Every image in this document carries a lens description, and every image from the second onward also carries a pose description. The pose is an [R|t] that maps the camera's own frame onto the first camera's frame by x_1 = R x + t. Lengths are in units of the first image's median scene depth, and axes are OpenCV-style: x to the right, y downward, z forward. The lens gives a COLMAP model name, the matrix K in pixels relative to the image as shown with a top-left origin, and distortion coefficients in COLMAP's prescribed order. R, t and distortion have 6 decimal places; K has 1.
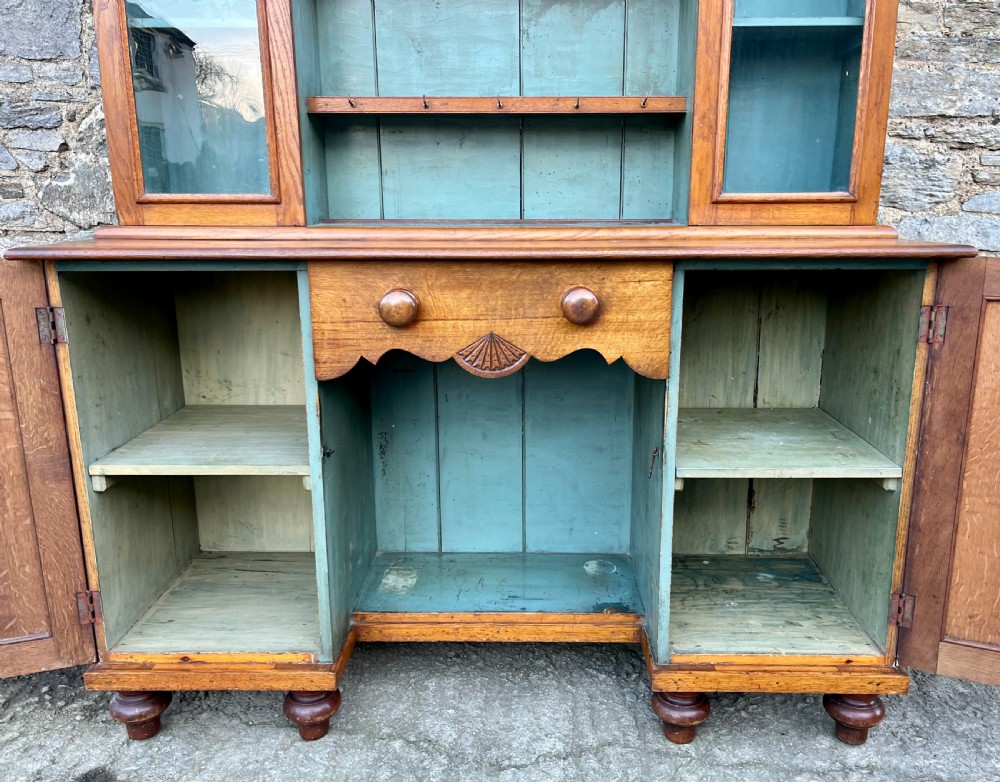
lens RADIAL K [[814.5, 0, 523.5], [0, 814.5, 385.4], [0, 0, 1]] dist [0.061408, -0.075138]
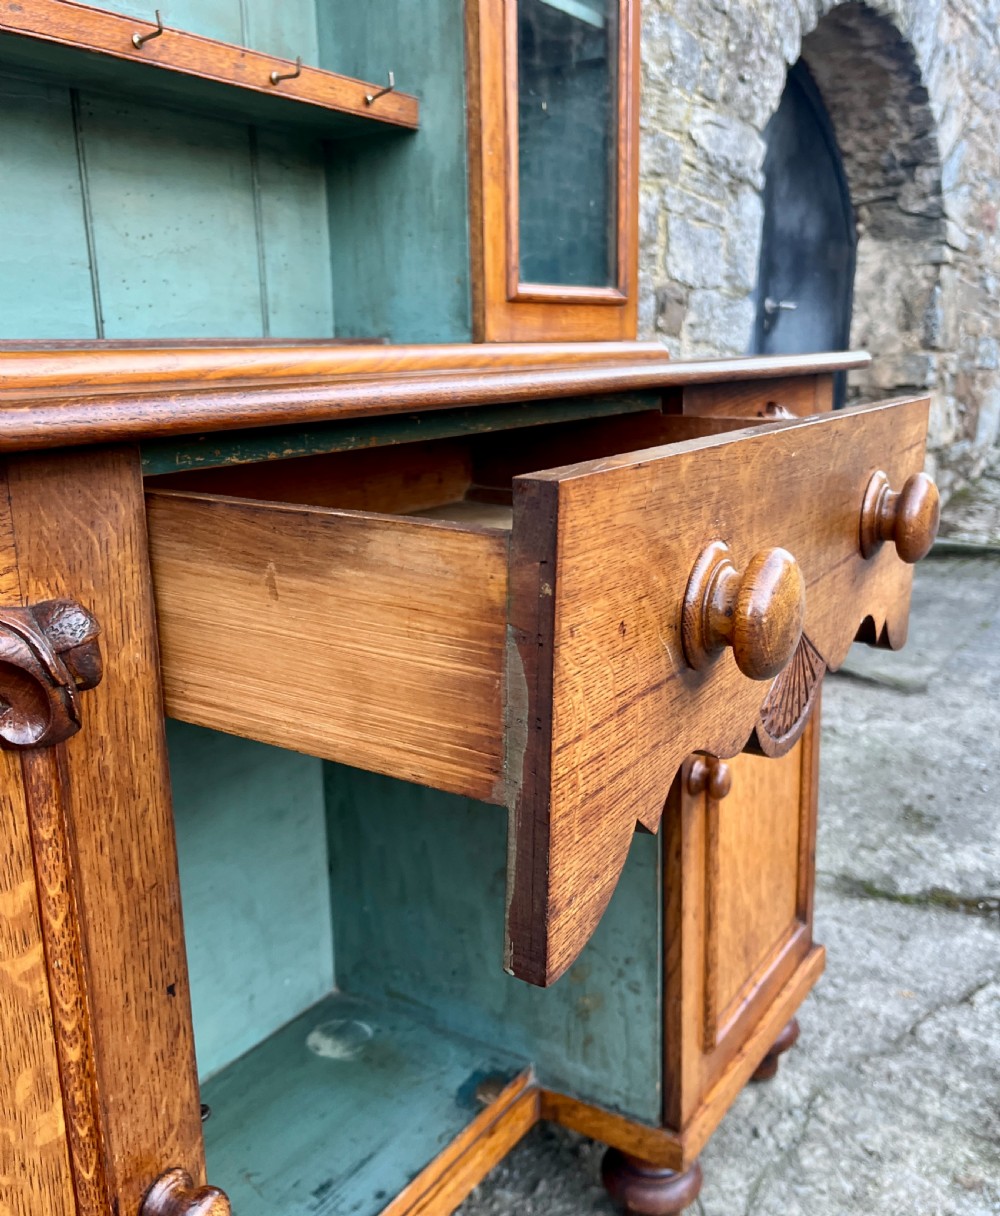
lens RADIAL K [[1134.2, 0, 464.8], [0, 1134.2, 625.2], [0, 0, 1]] dist [0.023470, 0.000000]
pose [[0.551876, -0.207030, 0.807819, -0.447984], [0.218043, 0.970818, 0.099845, -0.091621], [-0.804916, 0.121037, 0.580913, 0.597686]]
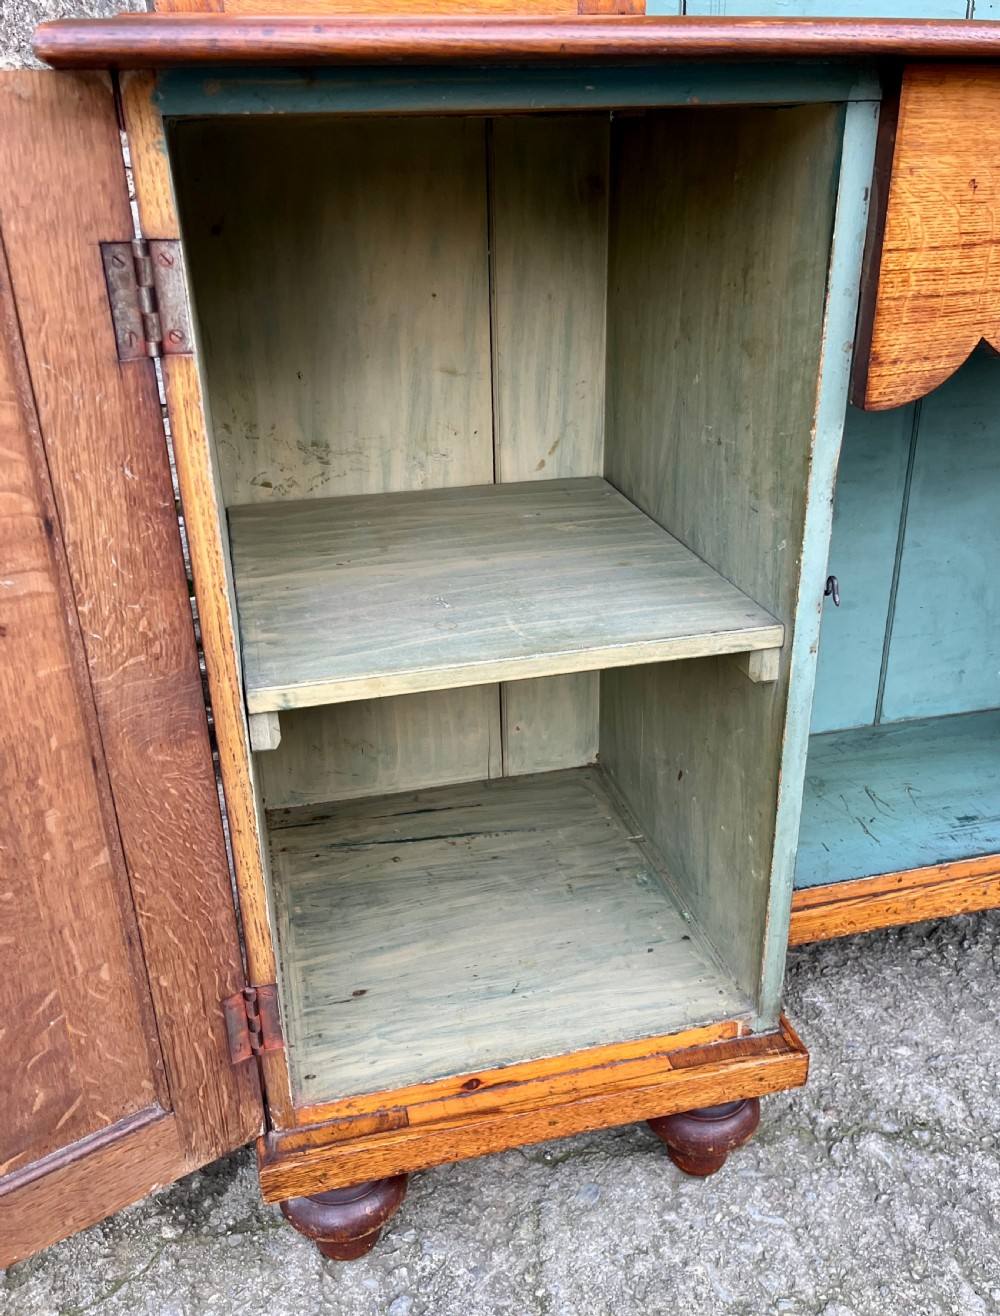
lens RADIAL K [[1117.4, 0, 506.9], [0, 1117.4, 644.4], [0, 0, 1]] dist [0.067911, -0.083434]
pose [[0.966310, -0.119928, 0.227734, -0.489072], [0.073894, 0.976828, 0.200866, -0.015939], [-0.246547, -0.177271, 0.952780, 0.453031]]
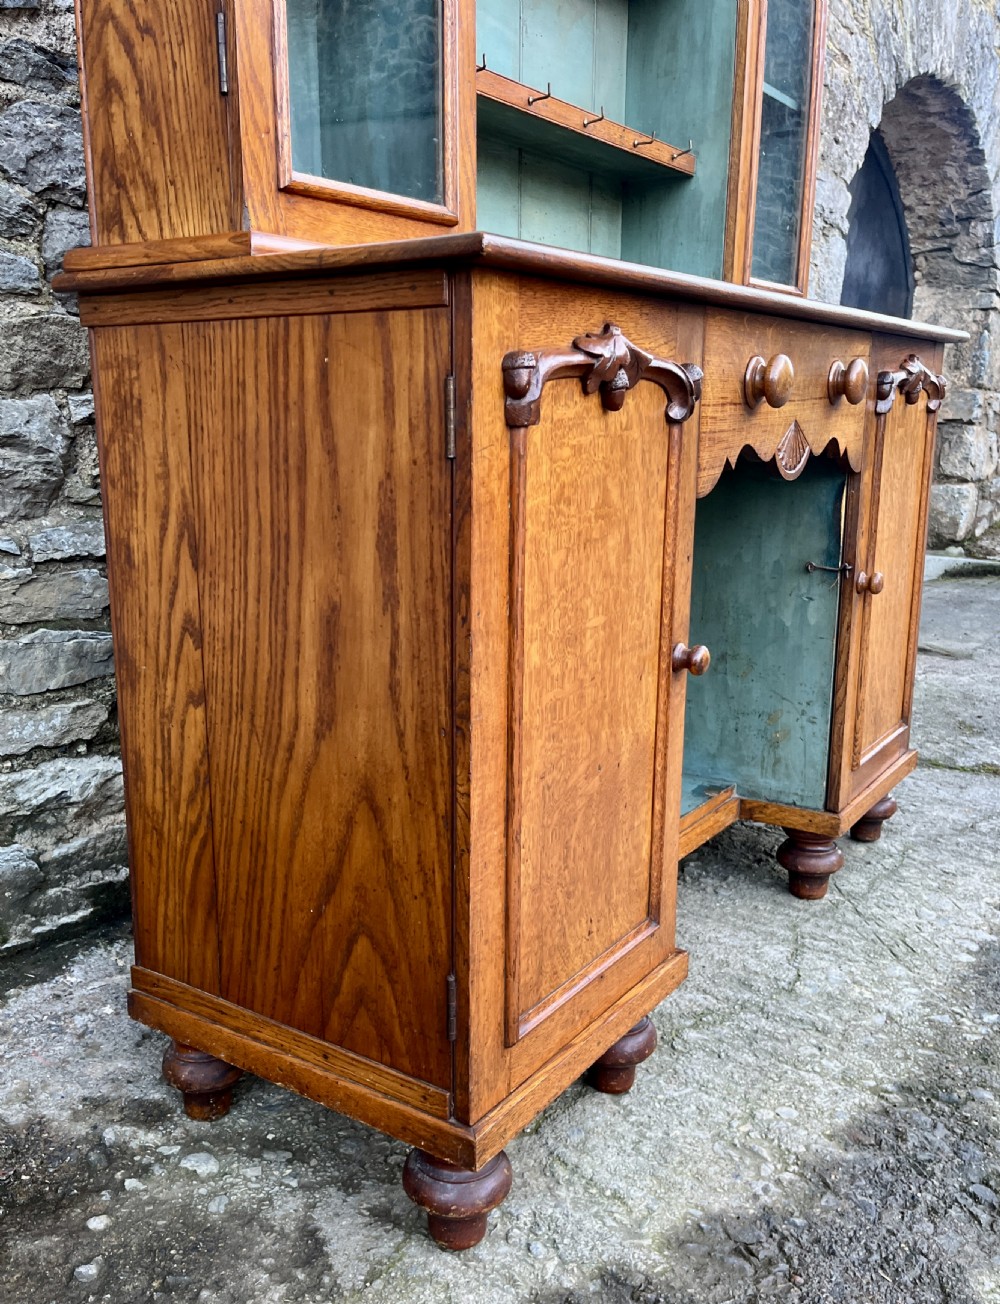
lens RADIAL K [[1153.5, 0, 453.4], [0, 1153.5, 700.9], [0, 0, 1]] dist [0.042941, -0.048190]
pose [[0.570603, -0.200305, 0.796423, -1.000158], [0.190623, 0.975615, 0.108800, 0.012497], [-0.798796, 0.089735, 0.594872, 0.548043]]
